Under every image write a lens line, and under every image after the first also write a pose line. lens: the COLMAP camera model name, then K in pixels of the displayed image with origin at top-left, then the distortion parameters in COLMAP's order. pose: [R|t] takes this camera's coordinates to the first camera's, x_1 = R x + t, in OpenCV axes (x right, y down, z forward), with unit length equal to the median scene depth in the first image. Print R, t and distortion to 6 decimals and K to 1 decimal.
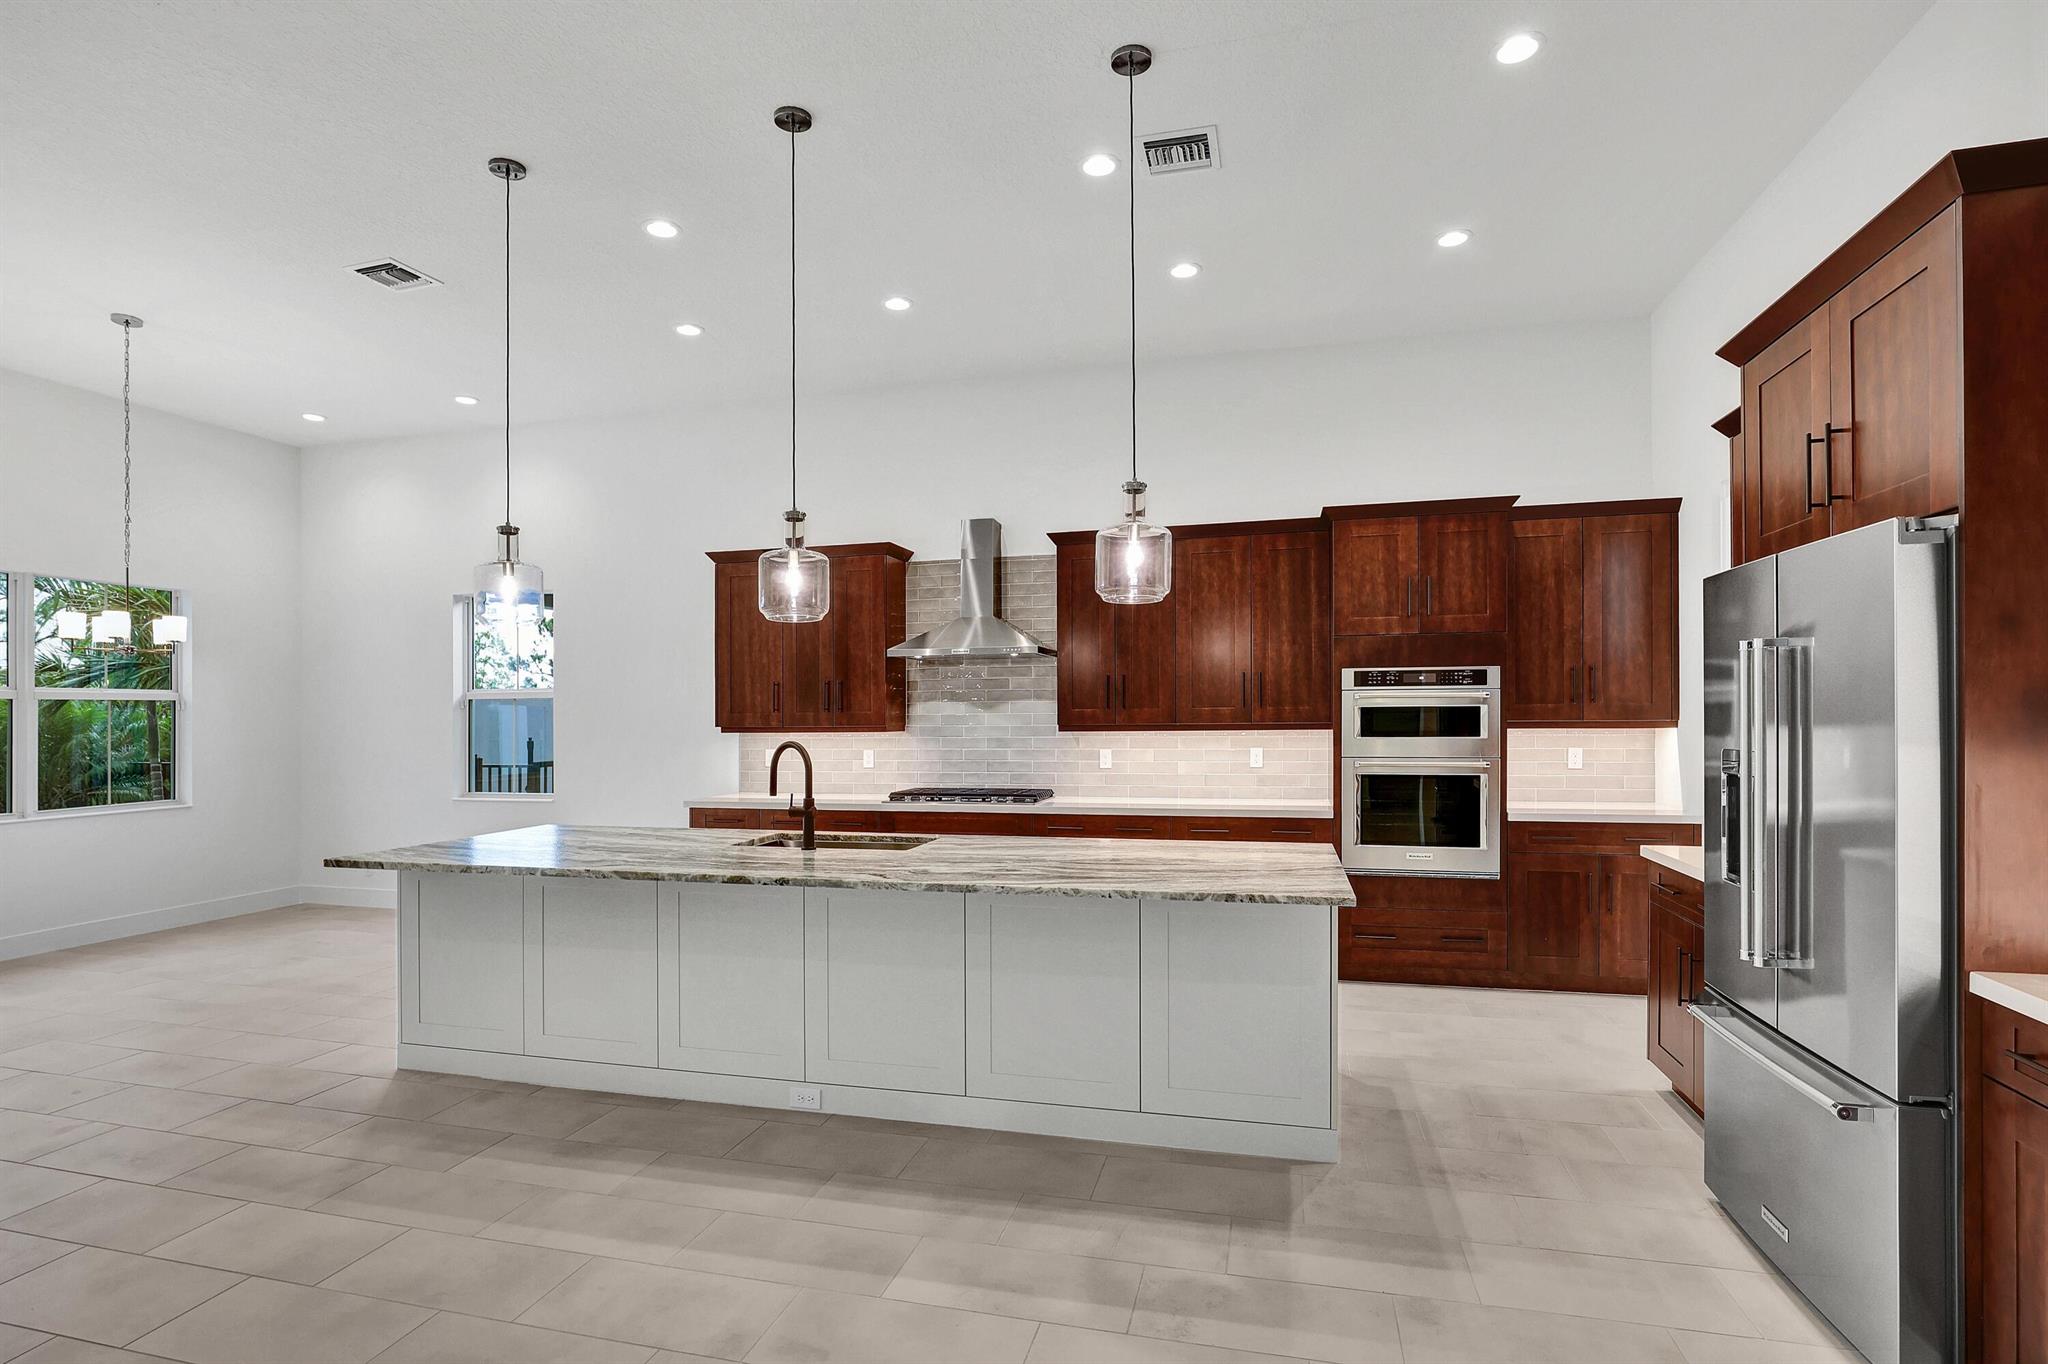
lens RADIAL K [[948.1, 0, 1004.4], [0, 948.1, 714.8], [0, 0, 1]] dist [-0.026517, -0.001214]
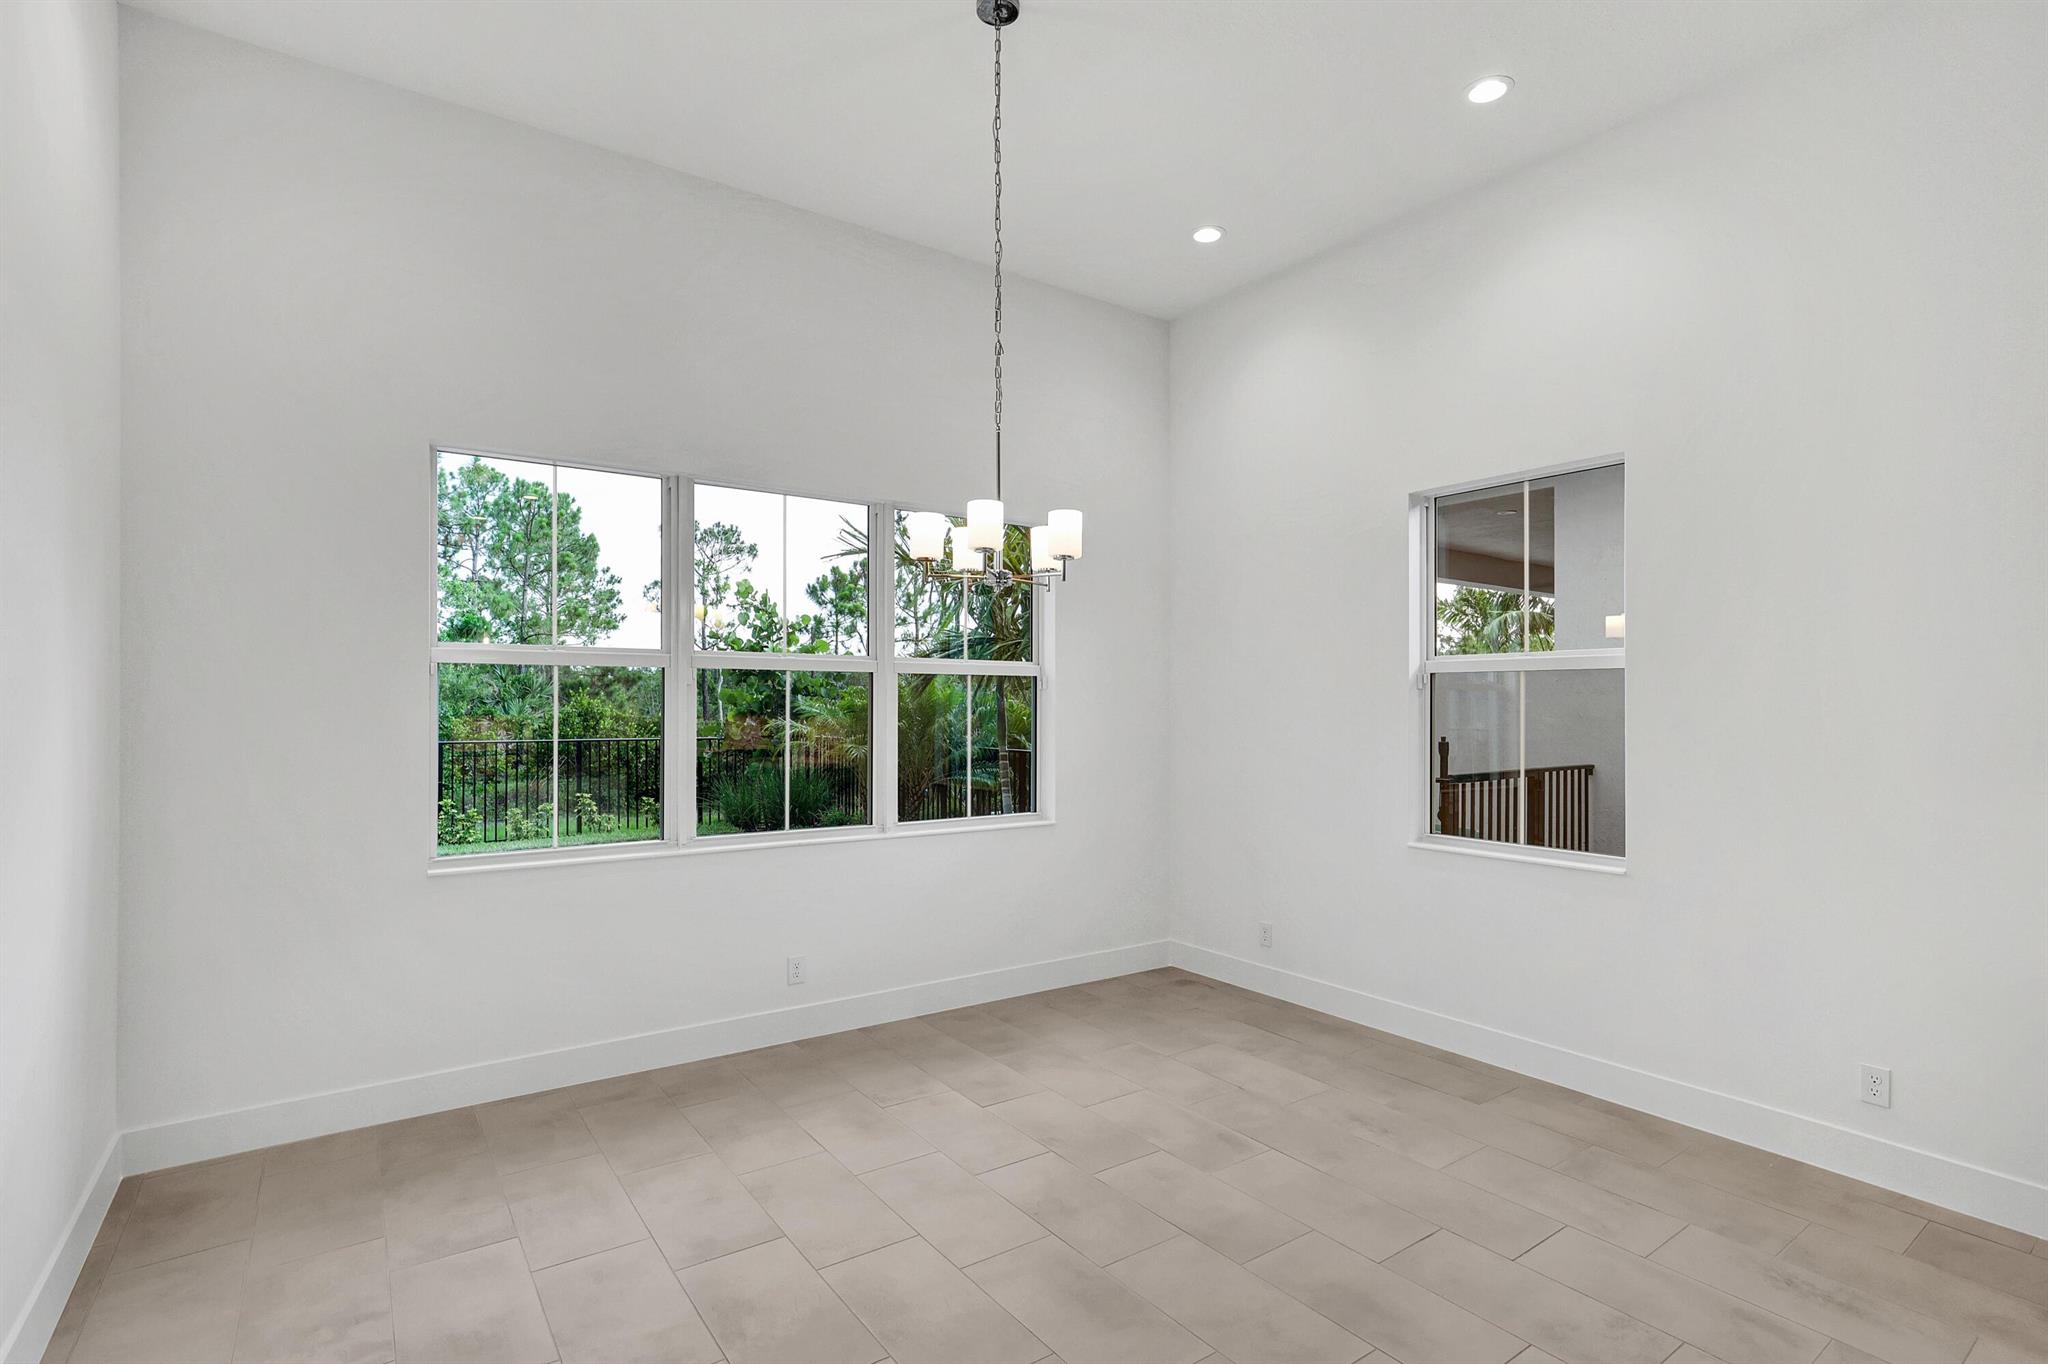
lens RADIAL K [[948.1, 0, 1066.1], [0, 948.1, 728.8], [0, 0, 1]] dist [-0.026517, -0.001214]
pose [[0.789713, 0.027679, -0.612851, -0.594417], [-0.011331, 0.999469, 0.030538, 0.004782], [0.613371, -0.017172, 0.789608, 0.602415]]
